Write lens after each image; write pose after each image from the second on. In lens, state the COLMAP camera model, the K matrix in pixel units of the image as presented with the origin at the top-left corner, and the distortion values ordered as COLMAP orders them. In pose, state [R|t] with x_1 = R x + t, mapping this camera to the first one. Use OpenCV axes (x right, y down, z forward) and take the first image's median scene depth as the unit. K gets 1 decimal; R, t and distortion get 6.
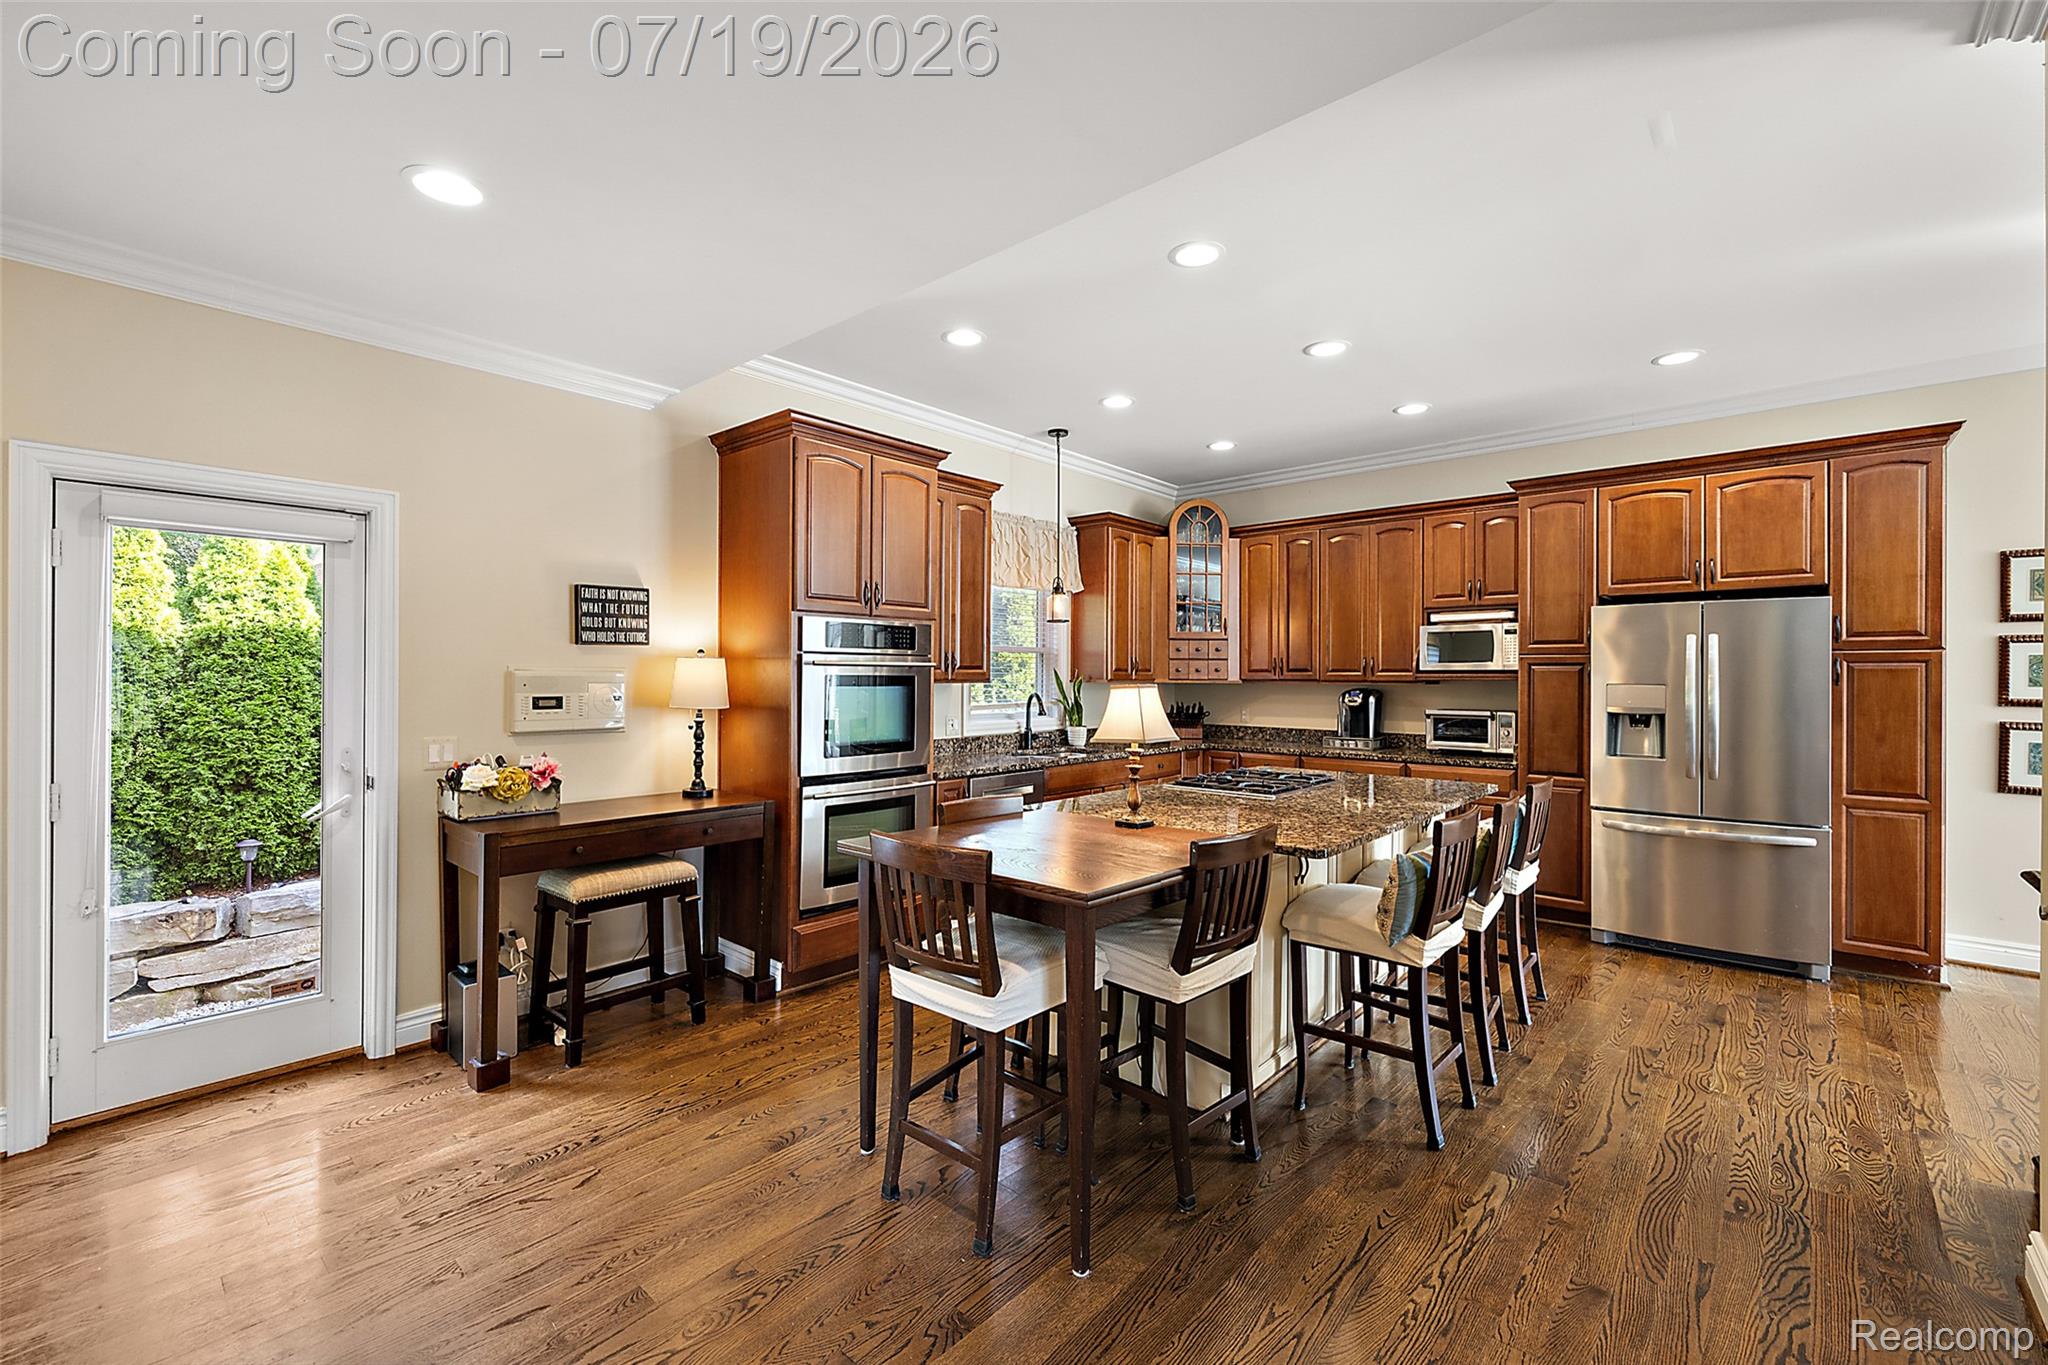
lens RADIAL K [[873.0, 0, 1025.2], [0, 873.0, 669.4], [0, 0, 1]] dist [0.002732, 0.000454]
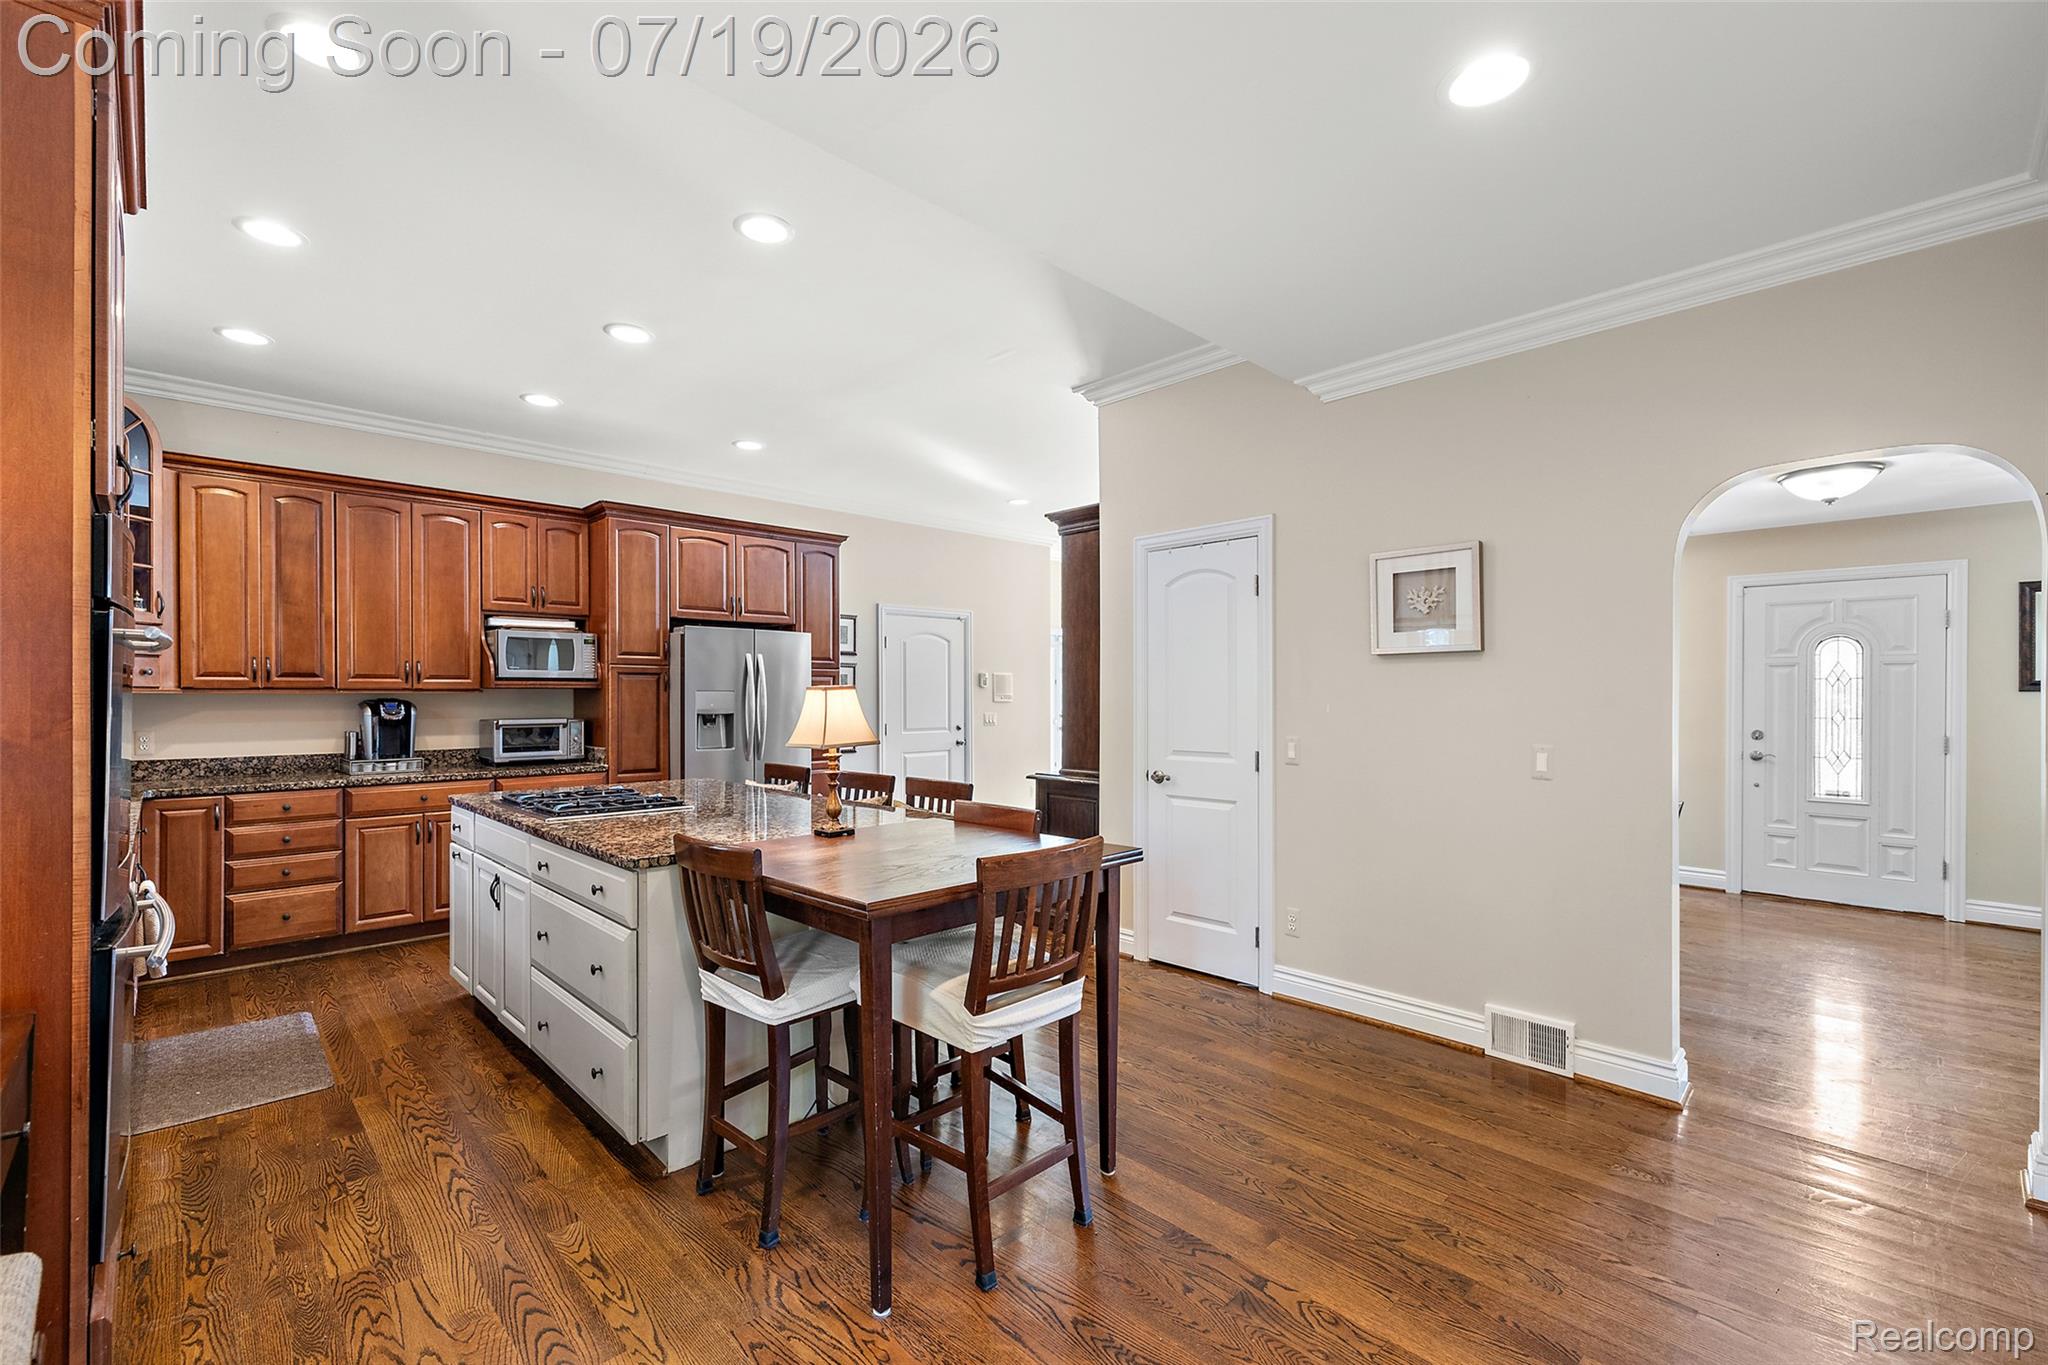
lens RADIAL K [[873.0, 0, 1004.3], [0, 873.0, 692.6], [0, 0, 1]] dist [0.002732, 0.000454]
pose [[0.078632, -0.002109, 0.996901, -0.579736], [-0.006525, 0.999975, 0.002631, 0.014952], [-0.996882, -0.006711, 0.078617, 0.534842]]
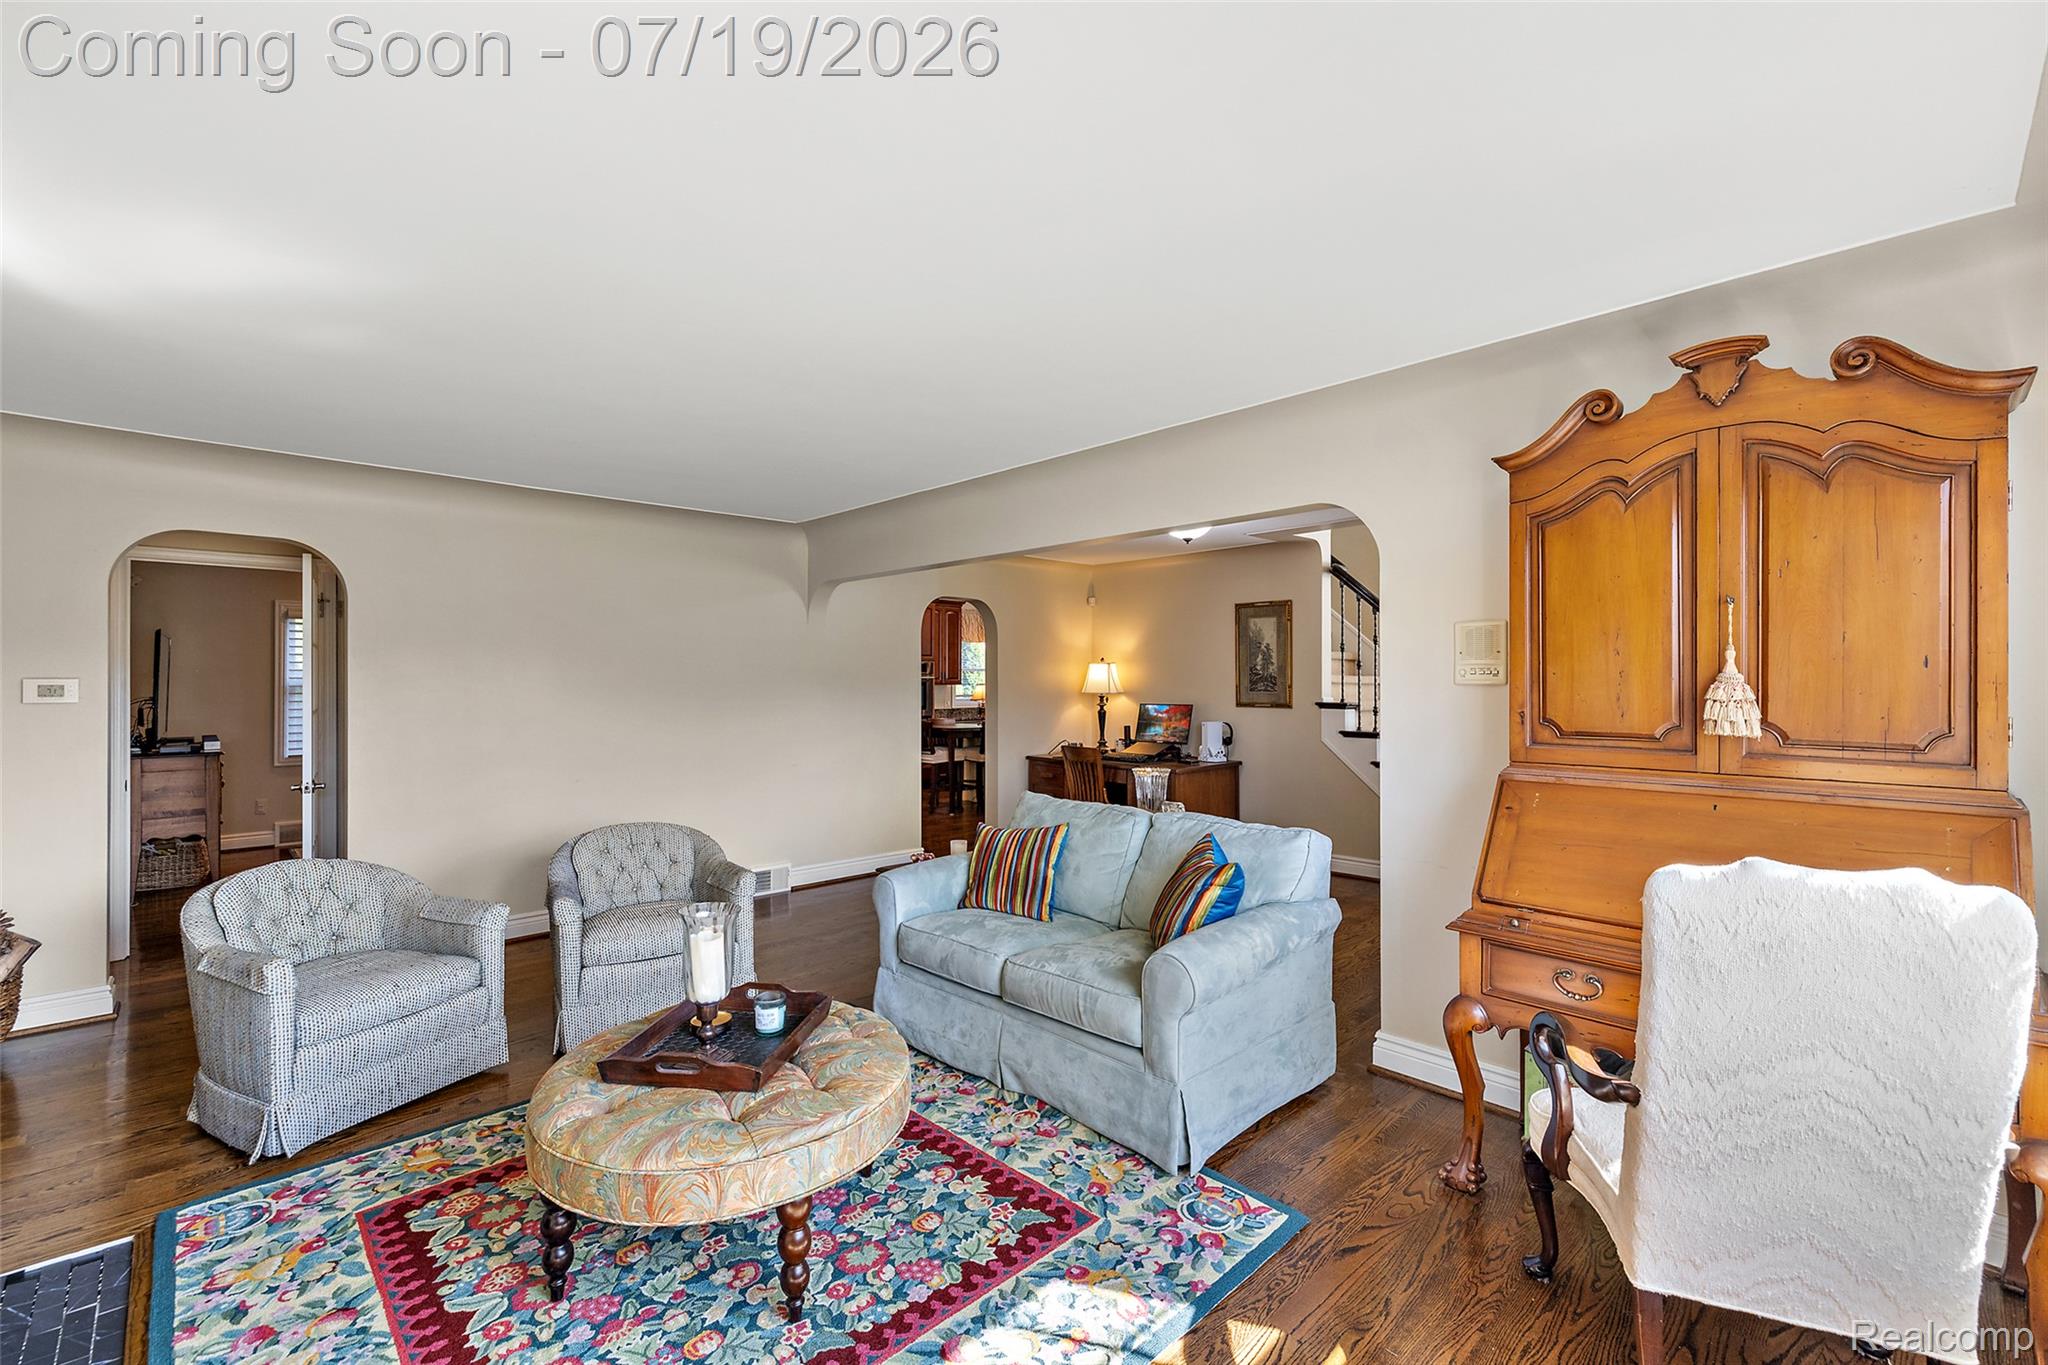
lens RADIAL K [[873.0, 0, 1018.1], [0, 873.0, 676.9], [0, 0, 1]] dist [0.002732, 0.000454]
pose [[0.997035, -0.005347, -0.076761, 0.371686], [0.005849, 0.999963, 0.006309, -0.024517], [0.076725, -0.006739, 0.997030, -1.709179]]
